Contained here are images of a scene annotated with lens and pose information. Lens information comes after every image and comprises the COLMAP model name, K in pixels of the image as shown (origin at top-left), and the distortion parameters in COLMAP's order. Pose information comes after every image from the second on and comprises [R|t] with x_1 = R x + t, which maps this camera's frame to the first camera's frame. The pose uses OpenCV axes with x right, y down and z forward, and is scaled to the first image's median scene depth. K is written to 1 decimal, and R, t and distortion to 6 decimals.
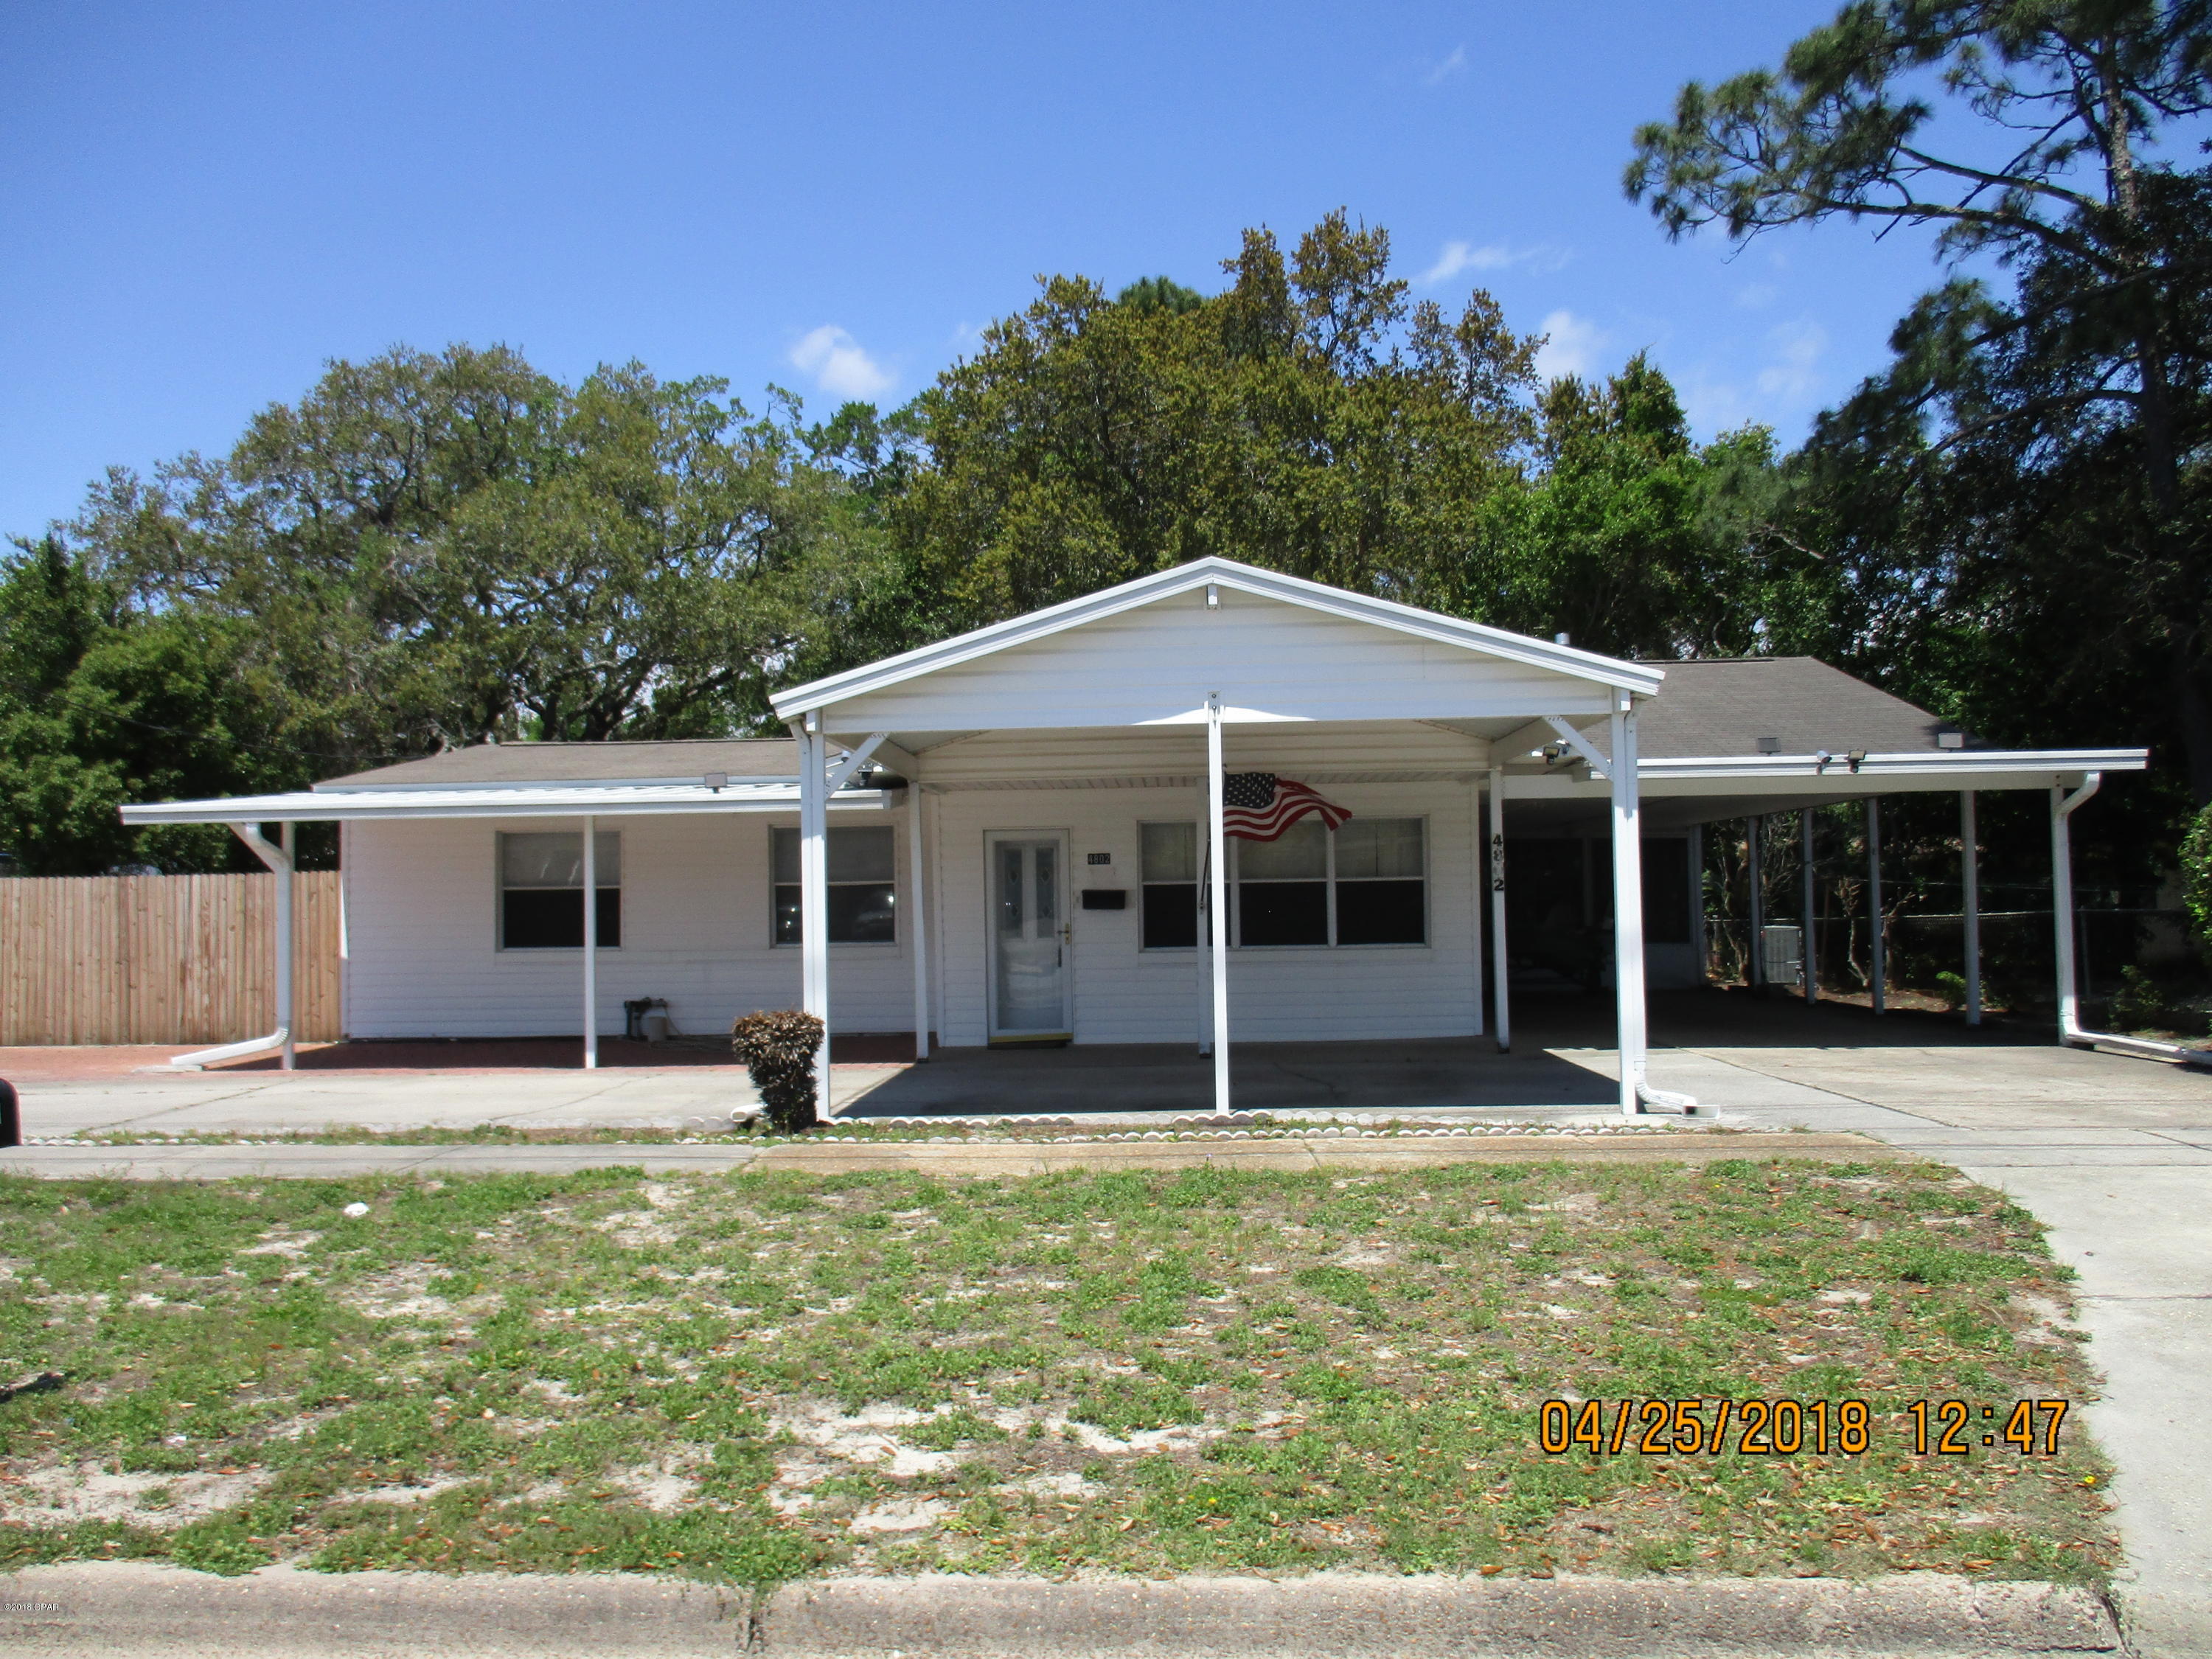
lens RADIAL K [[1838.4, 0, 1101.0], [0, 1838.4, 826.6], [0, 0, 1]] dist [-0.025375, 0.010322]
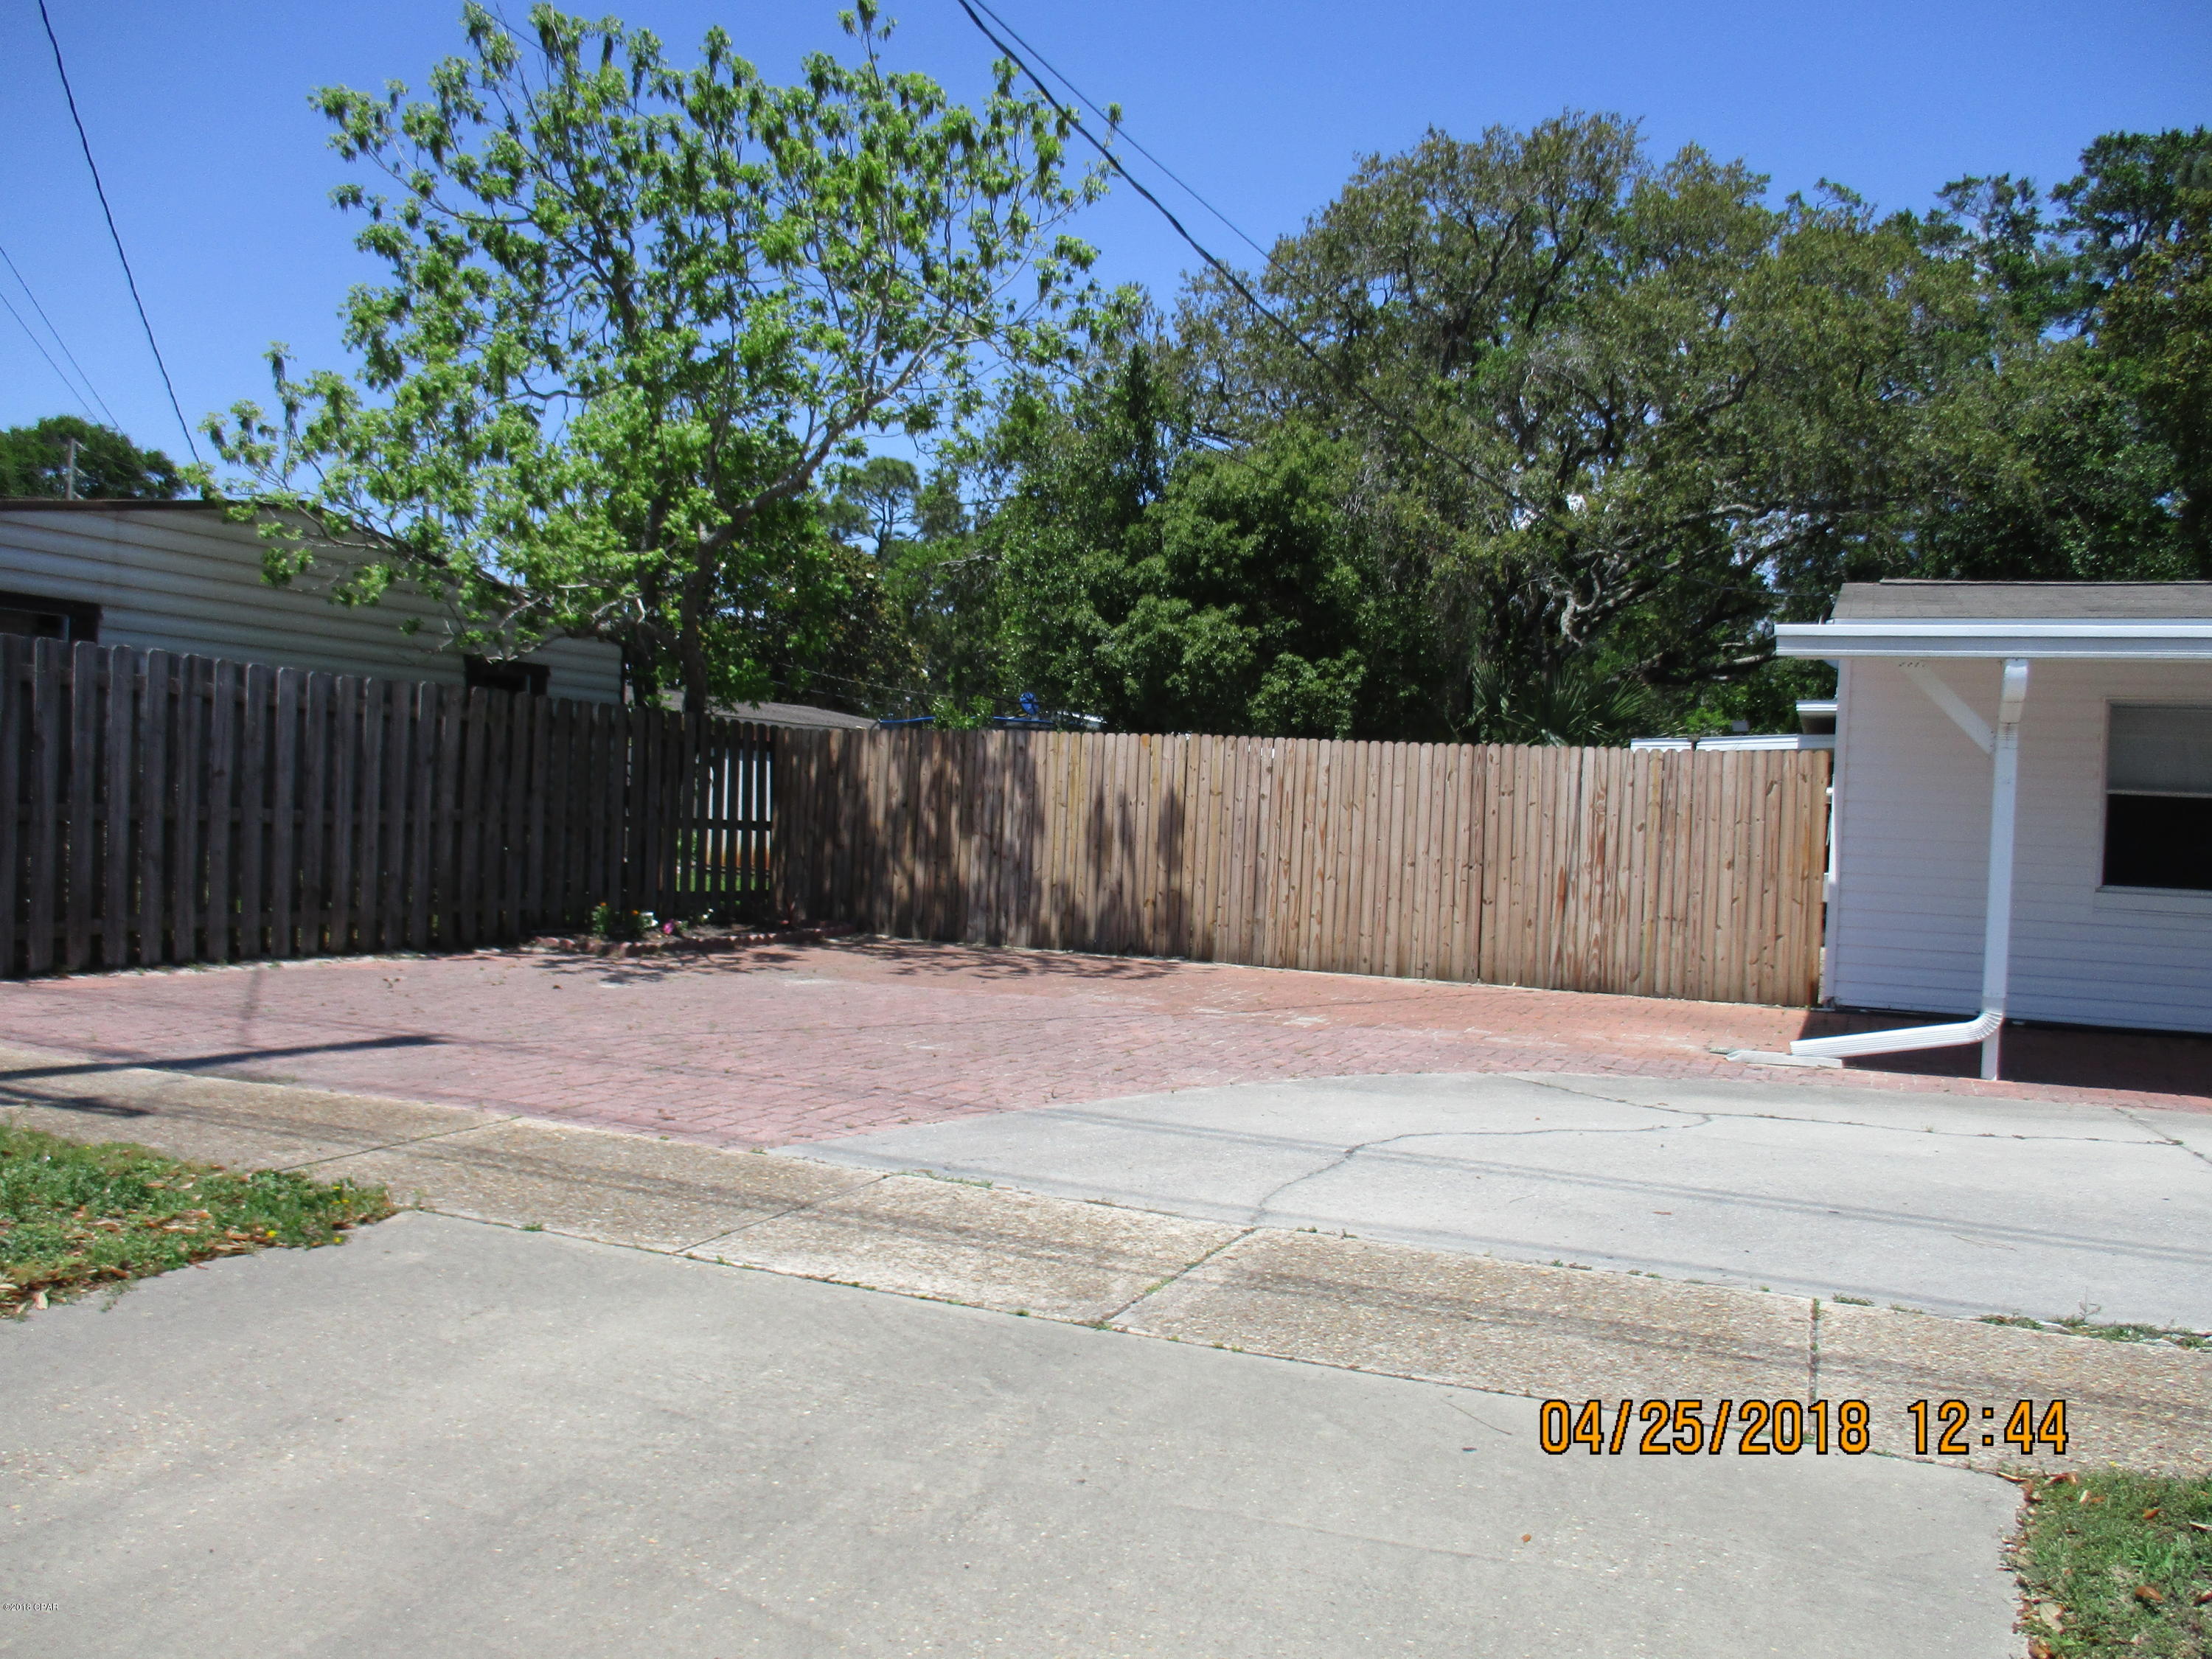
lens RADIAL K [[1838.4, 0, 1101.0], [0, 1838.4, 826.6], [0, 0, 1]] dist [-0.025375, 0.010322]
pose [[0.925999, 0.061767, -0.372439, -0.403956], [-0.040655, 0.997103, 0.064285, 0.018980], [0.375331, -0.044387, 0.925828, 0.287277]]
